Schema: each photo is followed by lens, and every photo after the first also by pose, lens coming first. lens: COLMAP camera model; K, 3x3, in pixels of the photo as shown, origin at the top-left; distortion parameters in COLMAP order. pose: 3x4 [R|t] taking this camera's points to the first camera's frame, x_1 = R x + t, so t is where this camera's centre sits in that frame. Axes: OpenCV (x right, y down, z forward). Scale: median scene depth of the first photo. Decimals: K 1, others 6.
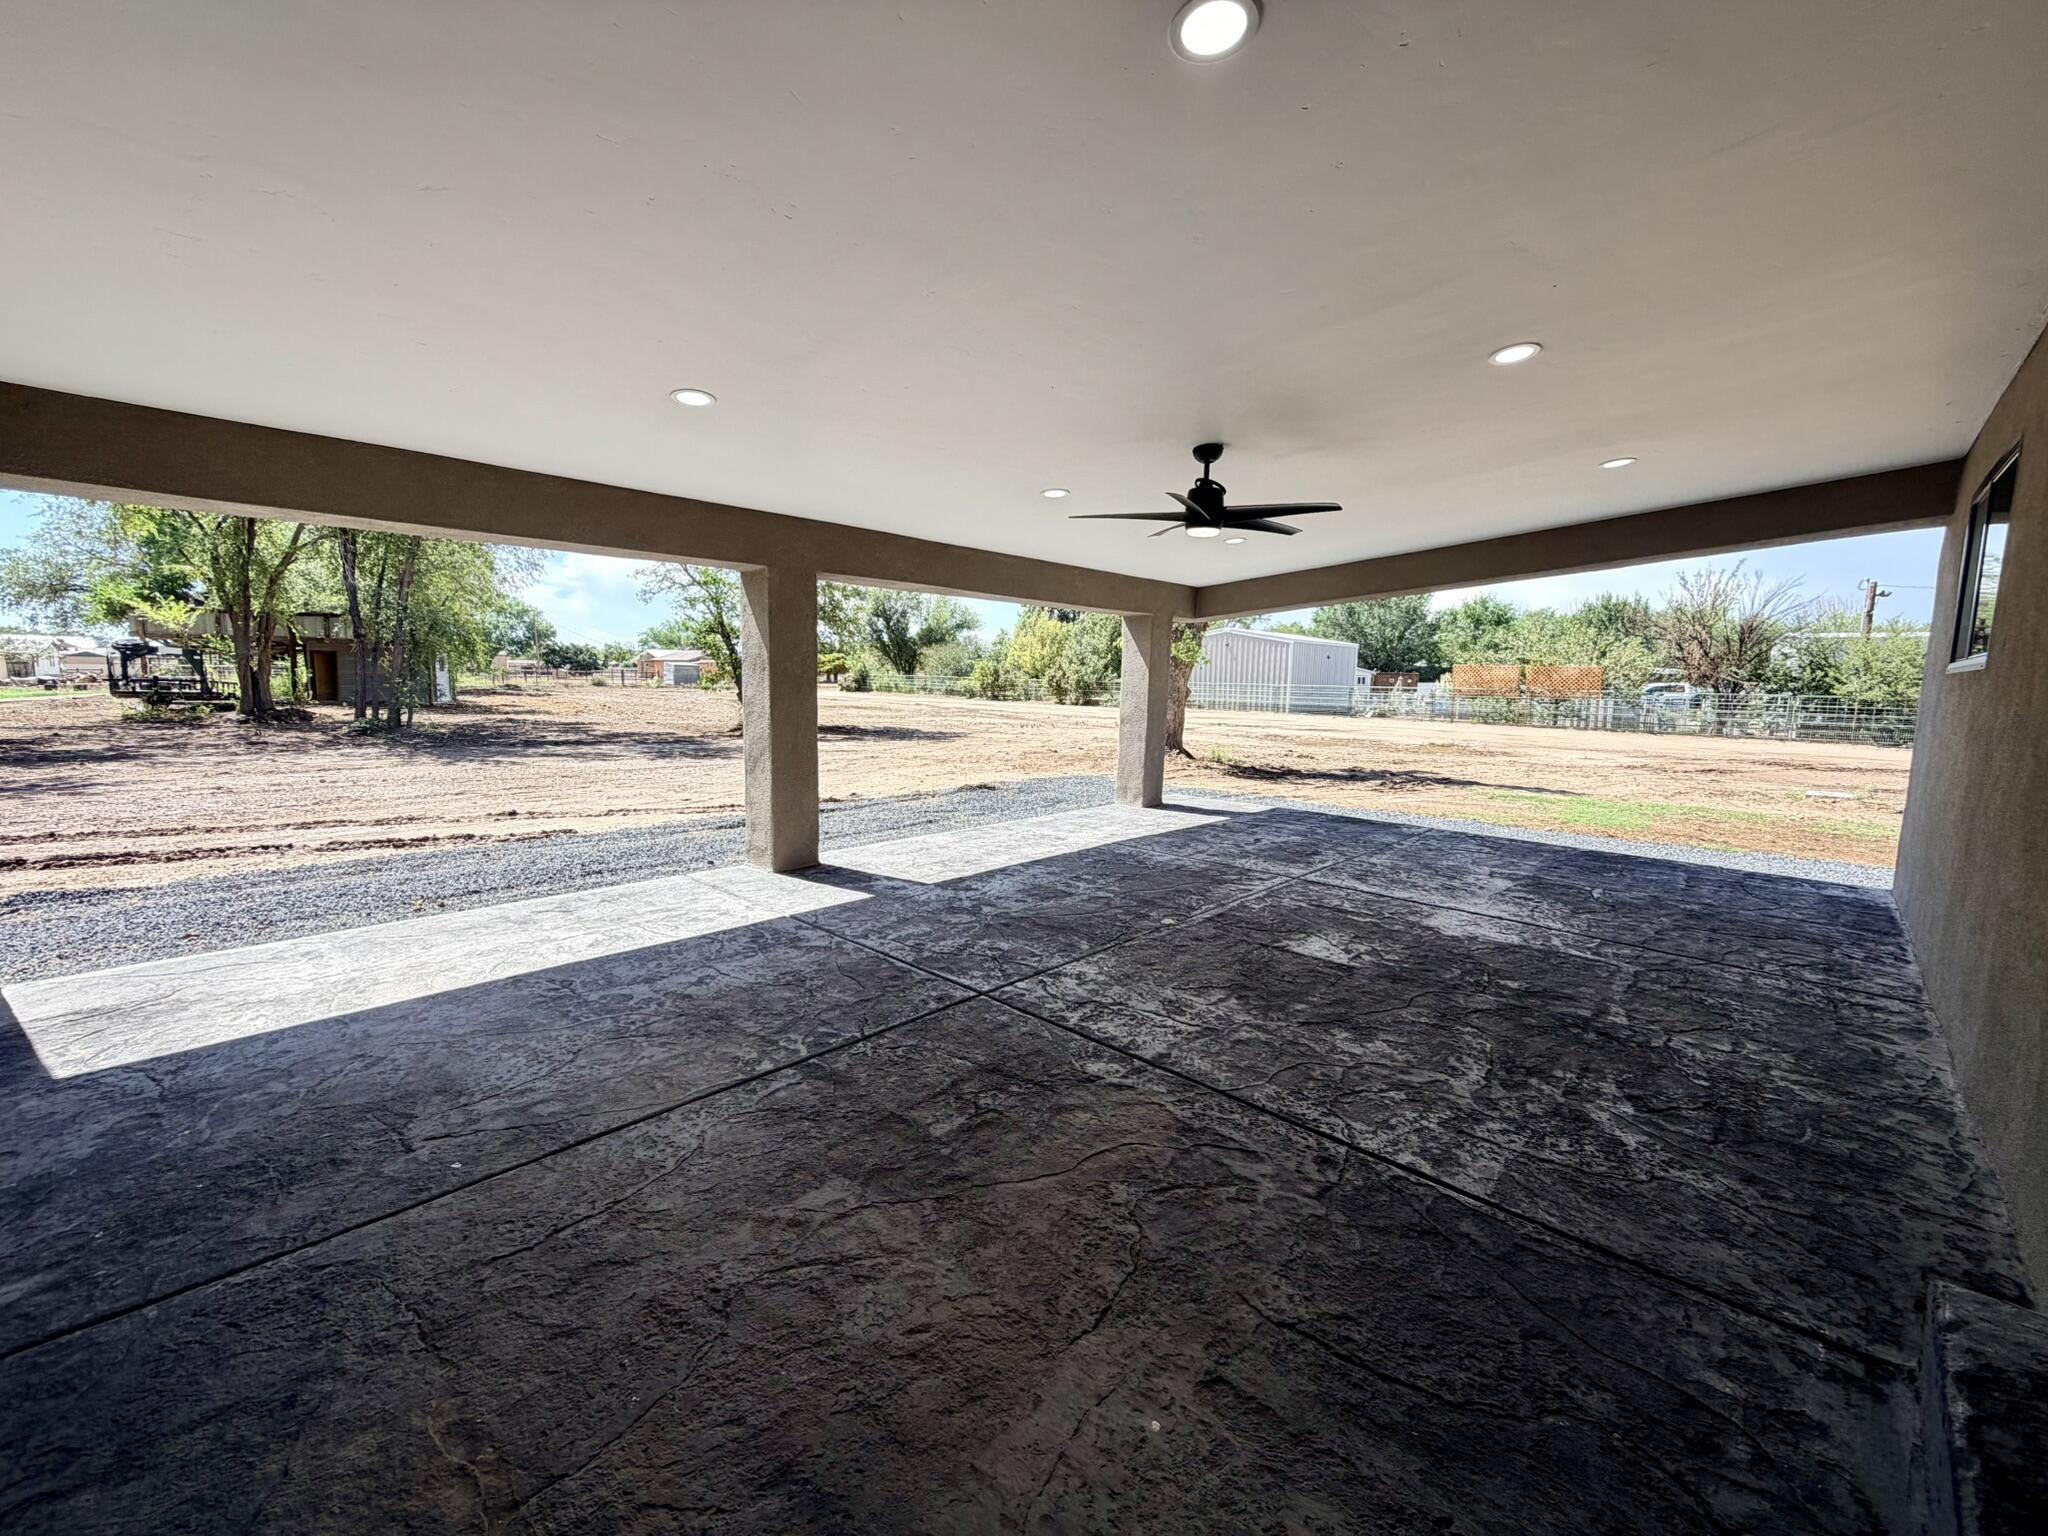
lens RADIAL K [[810.3, 0, 1024.0], [0, 810.3, 768.0], [0, 0, 1]] dist [0.000207, 0.000181]
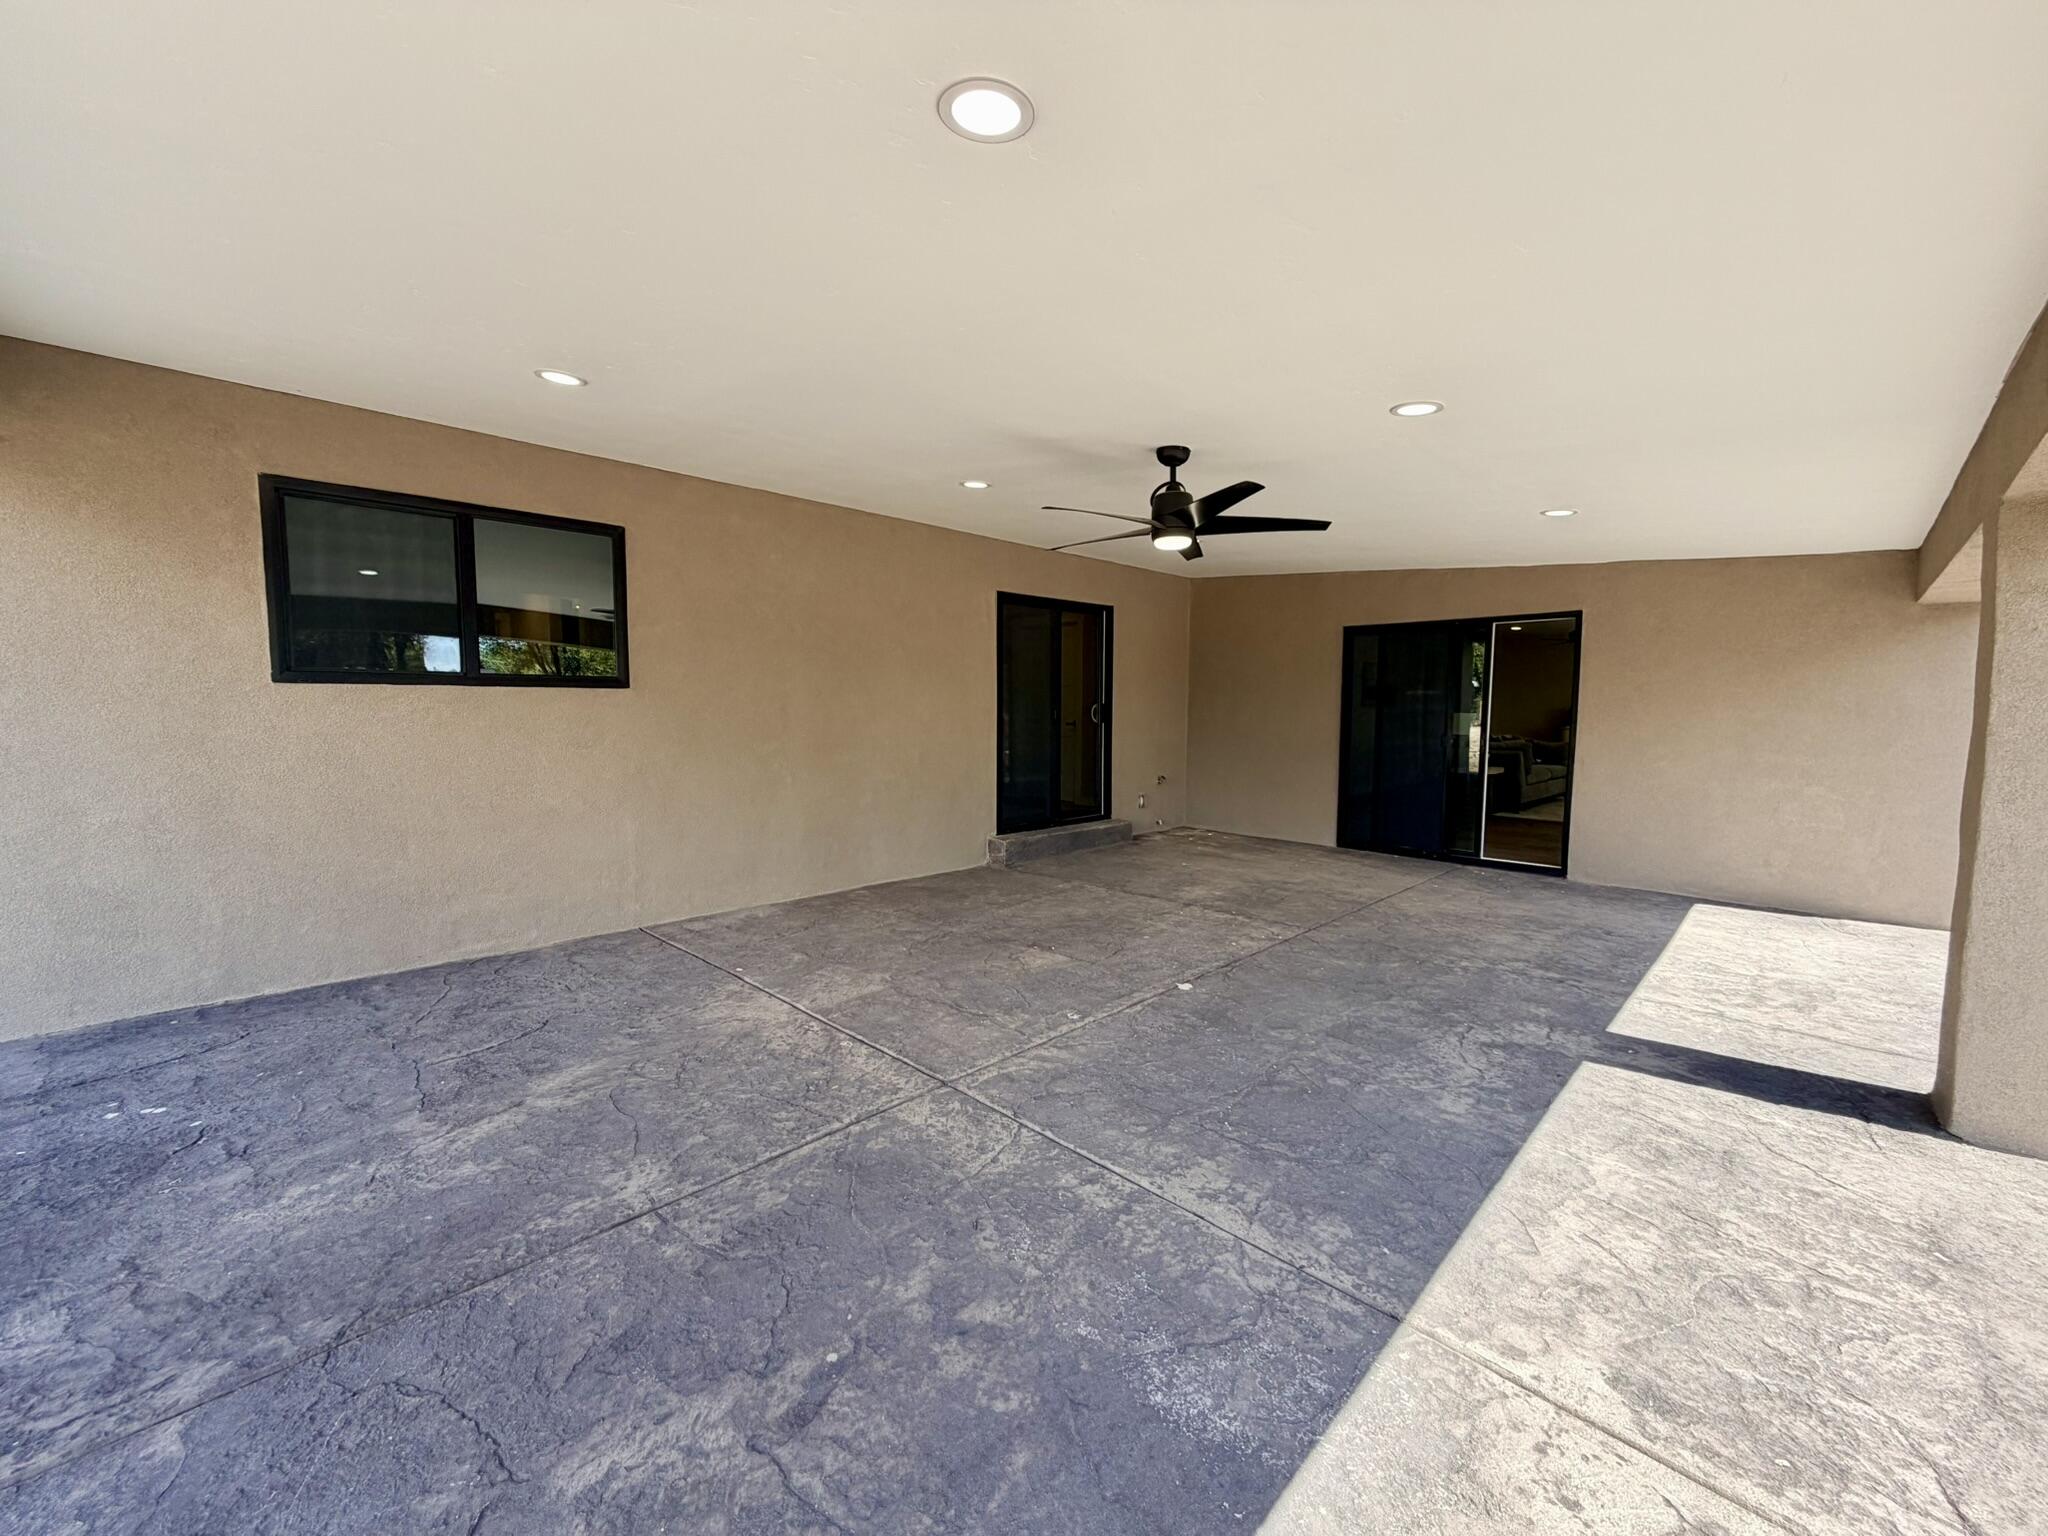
lens RADIAL K [[810.3, 0, 1024.0], [0, 810.3, 768.0], [0, 0, 1]] dist [0.000207, 0.000181]
pose [[-0.999665, -0.024642, 0.007897, 0.378701], [-0.022671, 0.981171, 0.191805, -0.222205], [-0.012475, 0.191561, -0.981401, 1.958700]]
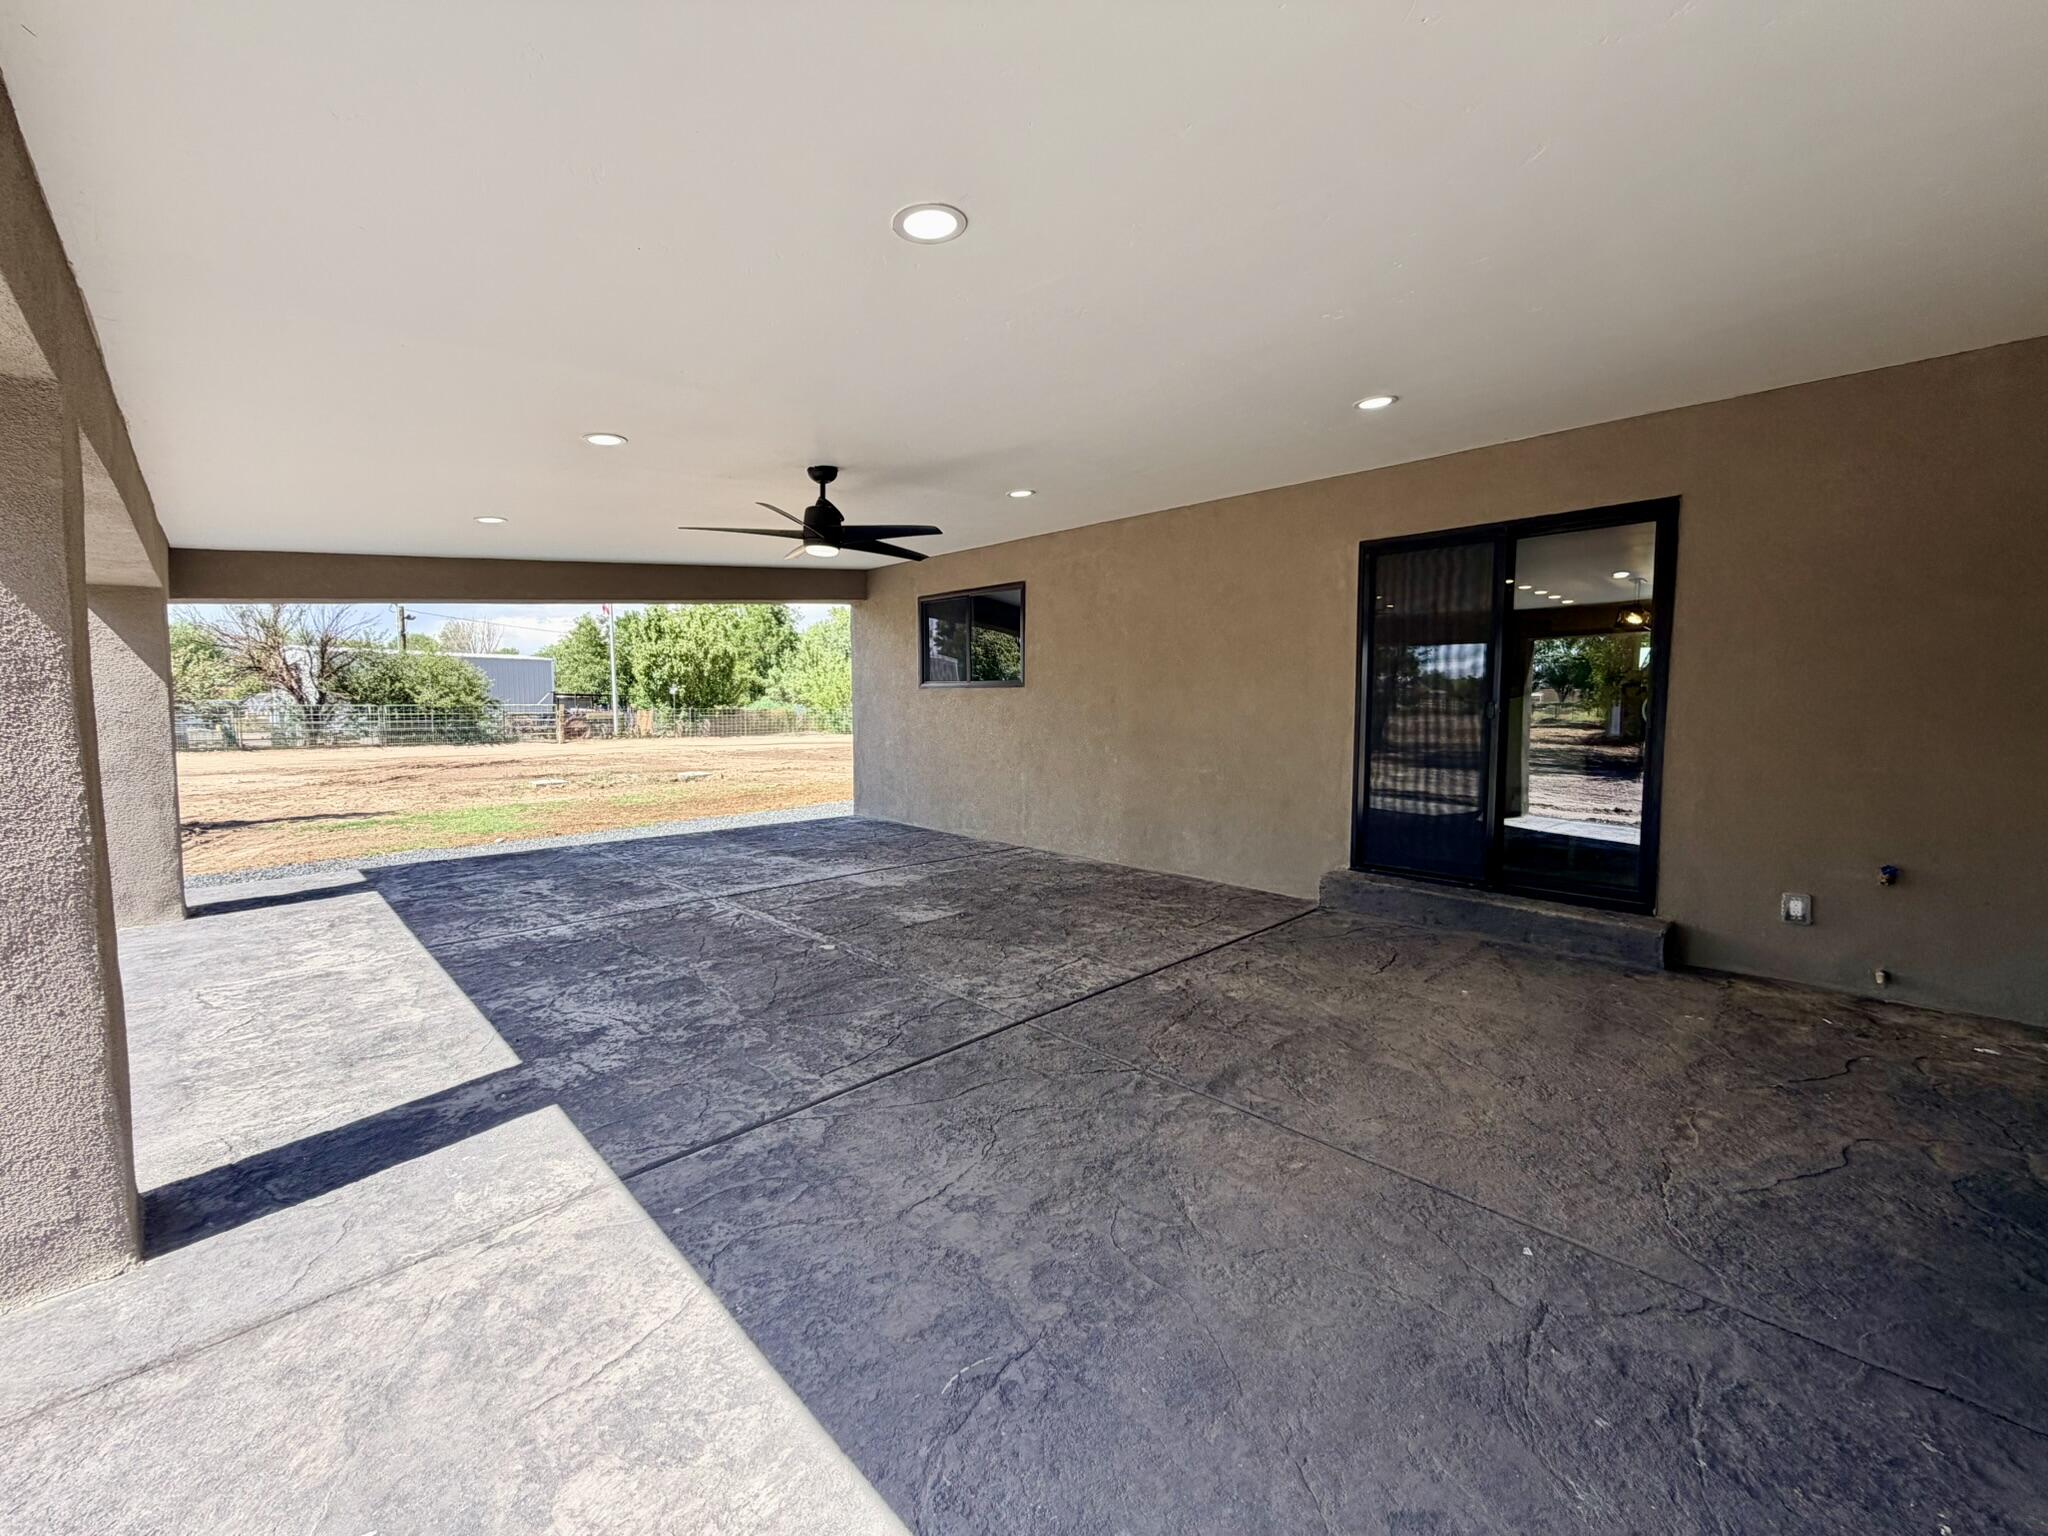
lens RADIAL K [[826.3, 0, 1010.4], [0, 826.3, 747.3], [0, 0, 1]] dist [0.002123, 0.000021]
pose [[0.034659, -0.074057, 0.996652, -0.835174], [0.113278, 0.991115, 0.069706, -0.096452], [-0.992959, 0.110483, 0.042740, 0.772826]]
